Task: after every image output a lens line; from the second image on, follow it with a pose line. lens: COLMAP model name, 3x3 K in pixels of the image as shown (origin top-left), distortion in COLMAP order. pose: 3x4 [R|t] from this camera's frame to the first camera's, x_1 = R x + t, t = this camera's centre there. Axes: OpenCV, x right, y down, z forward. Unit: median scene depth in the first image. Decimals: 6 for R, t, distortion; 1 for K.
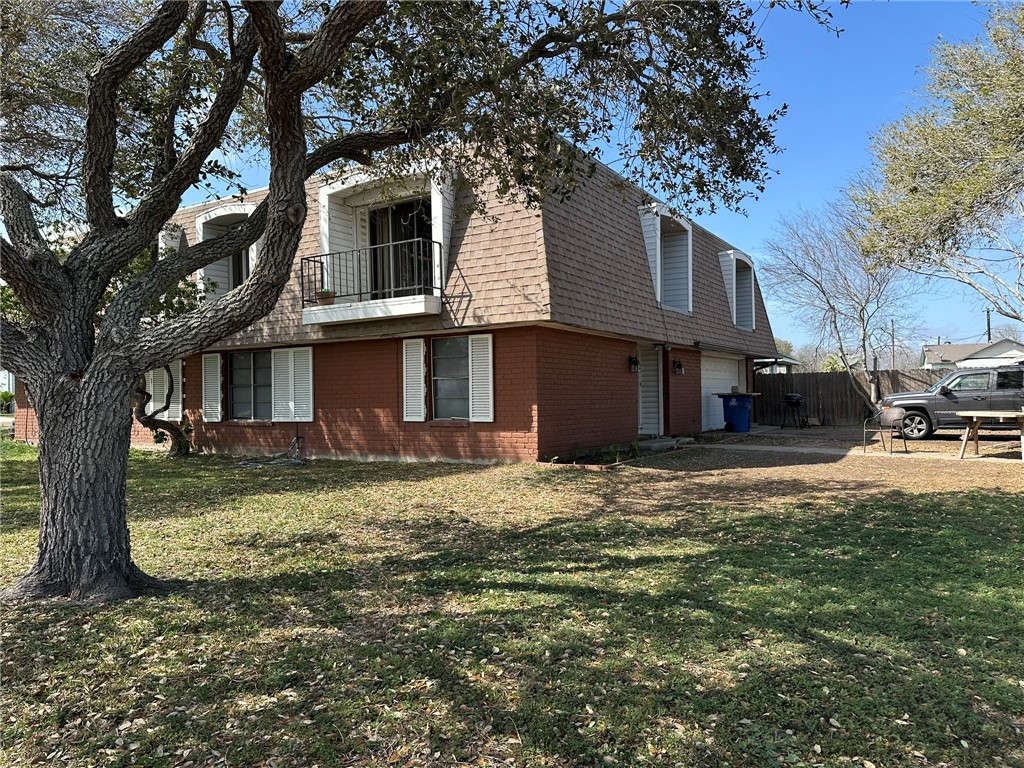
lens RADIAL K [[716.1, 0, 512.0], [0, 716.1, 384.0], [0, 0, 1]] dist [0.176842, -0.263539]
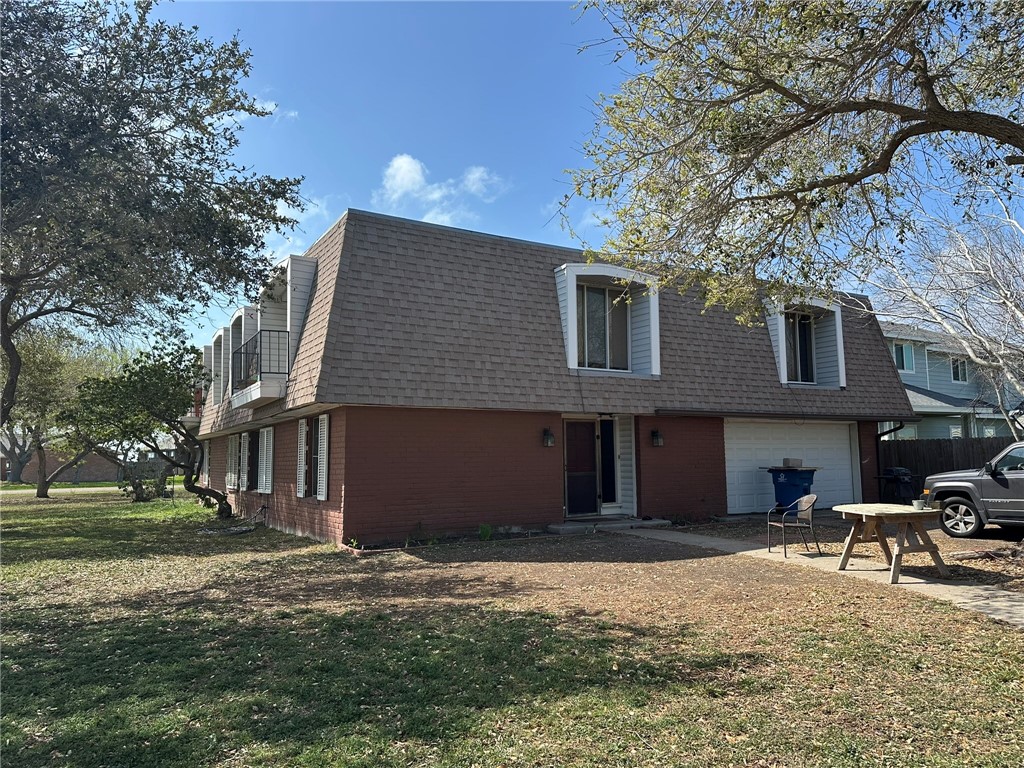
lens RADIAL K [[716.1, 0, 512.0], [0, 716.1, 384.0], [0, 0, 1]] dist [0.176842, -0.263539]
pose [[0.883451, -0.046855, -0.466175, 0.502699], [0.008617, 0.996444, -0.083822, -0.017084], [0.468445, 0.070035, 0.880713, 0.149971]]
